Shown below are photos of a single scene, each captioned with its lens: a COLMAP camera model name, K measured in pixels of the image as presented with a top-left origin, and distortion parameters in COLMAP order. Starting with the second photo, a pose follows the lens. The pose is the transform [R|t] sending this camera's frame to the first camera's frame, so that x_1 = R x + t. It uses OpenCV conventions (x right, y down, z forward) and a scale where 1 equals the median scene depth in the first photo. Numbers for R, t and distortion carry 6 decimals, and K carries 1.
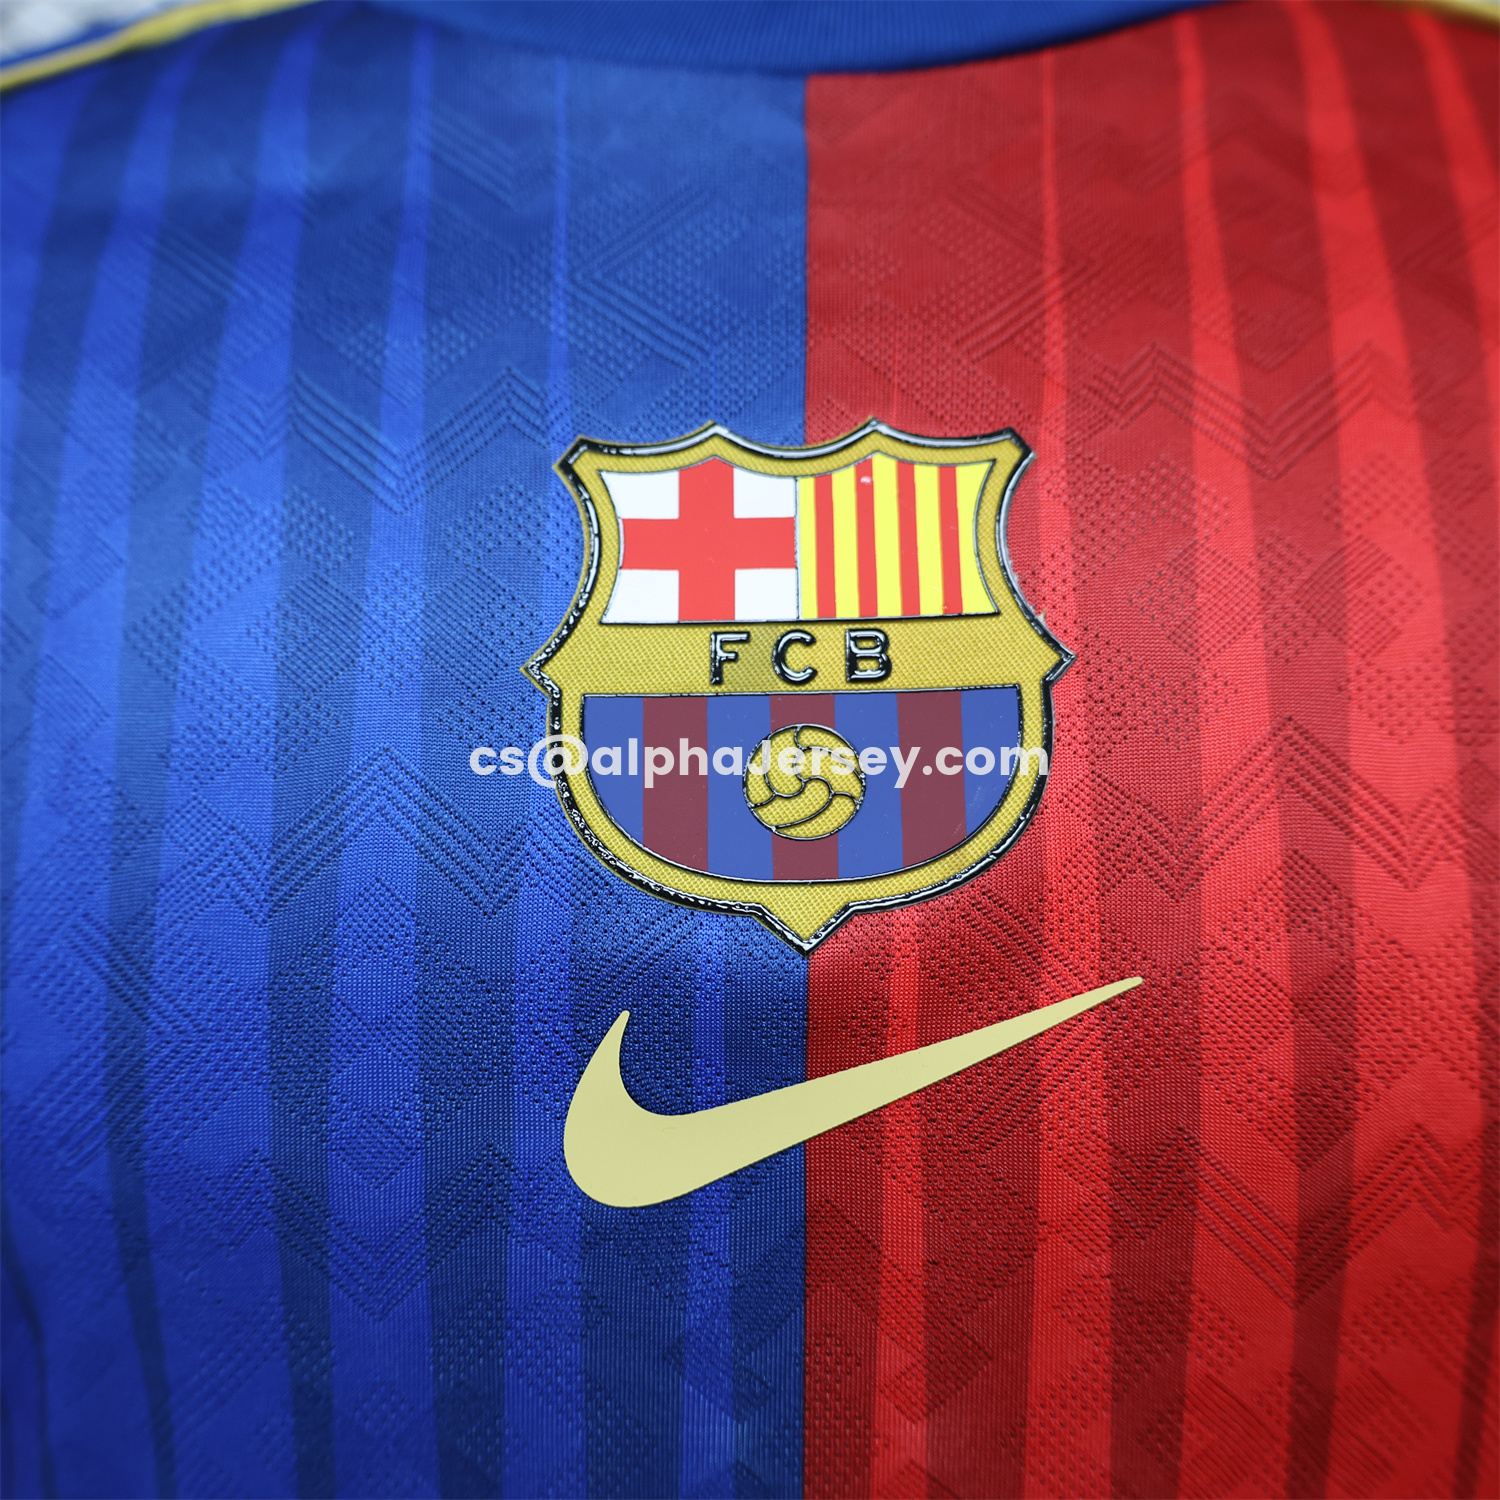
lens RADIAL K [[1478.3, 0, 750.0], [0, 1478.3, 750.0], [0, 0, 1]] dist [0.013163, 0.004220]
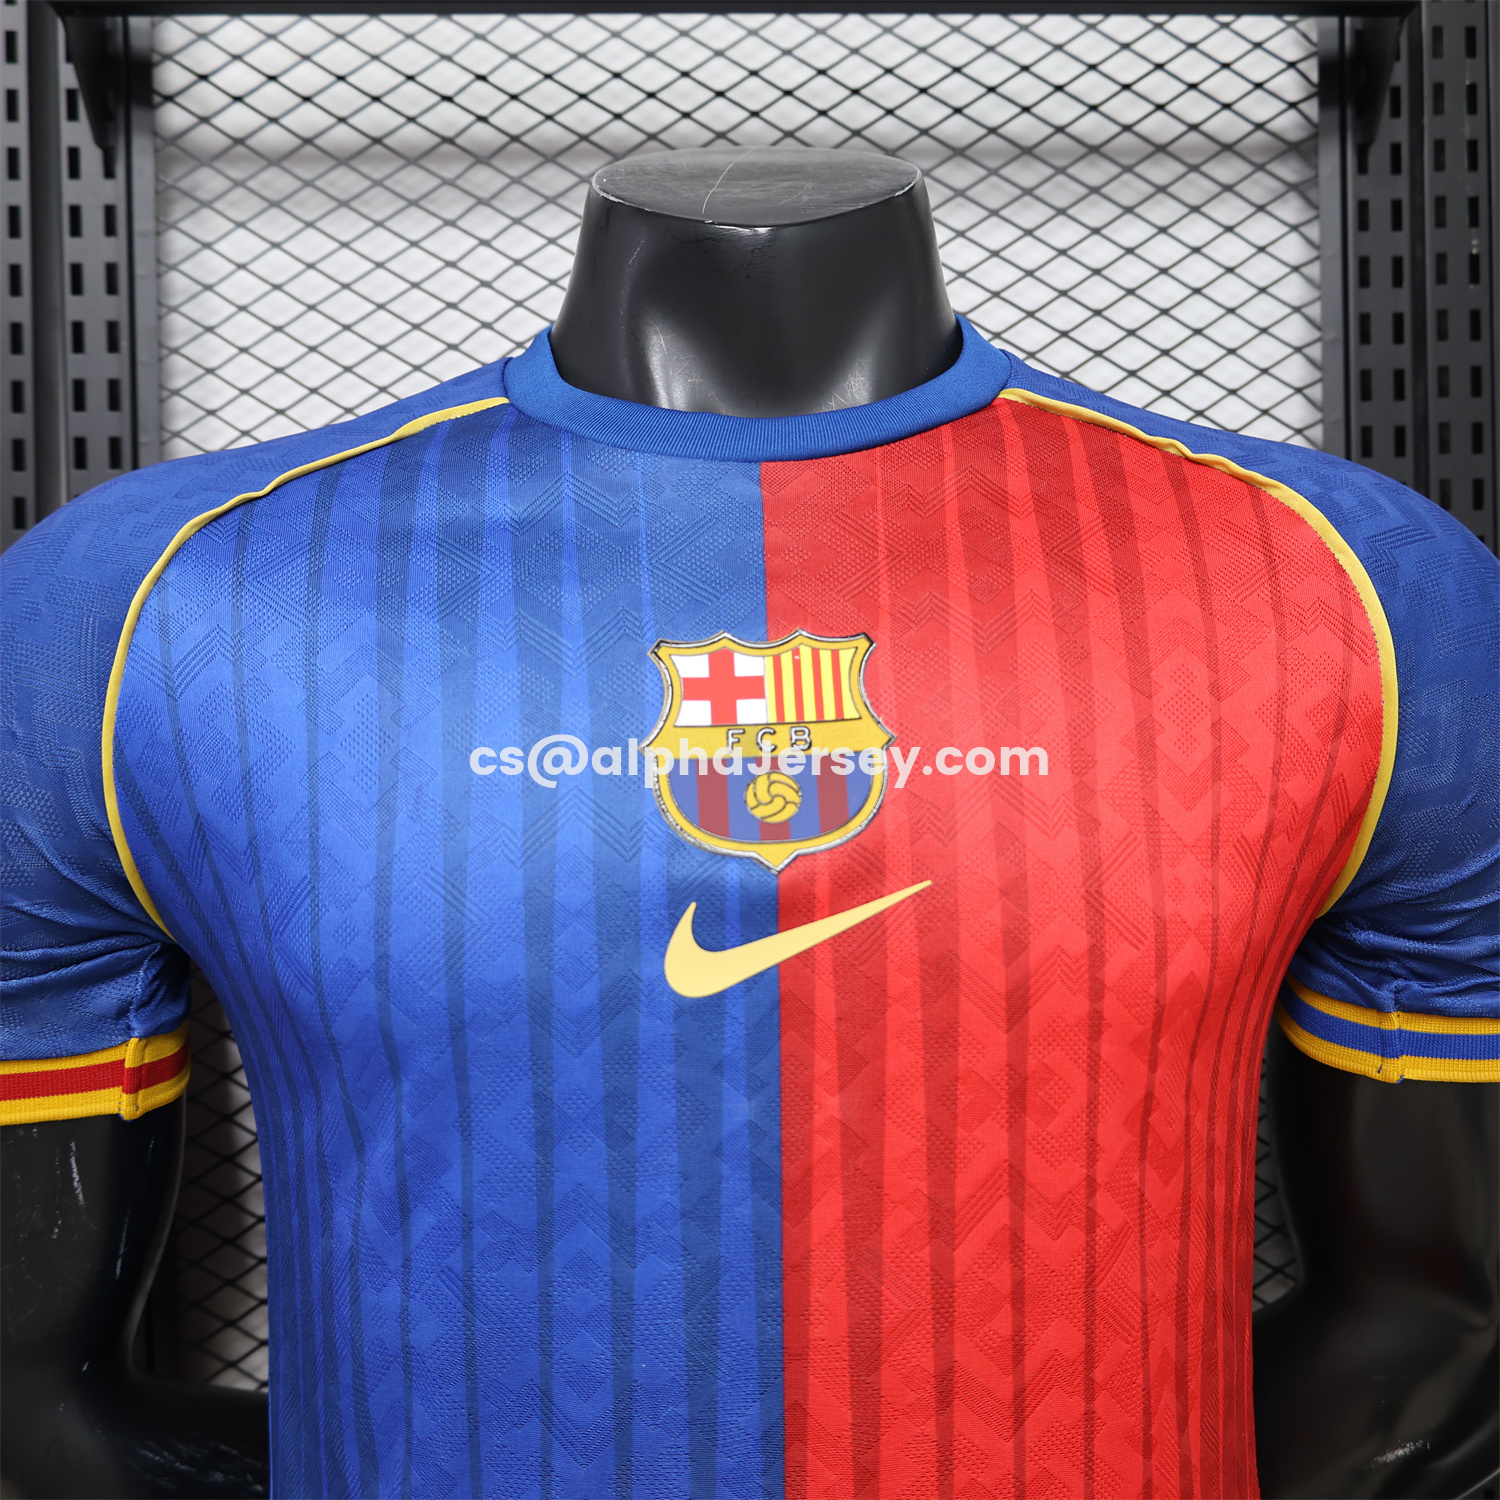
lens RADIAL K [[1157.1, 0, 750.0], [0, 1157.1, 750.0], [0, 0, 1]] dist [-0.004437, -0.000246]
pose [[0.998533, -0.018522, 0.050888, -0.078934], [0.023598, 0.994603, -0.101035, 0.120061], [-0.048742, 0.102087, 0.993581, -0.656545]]
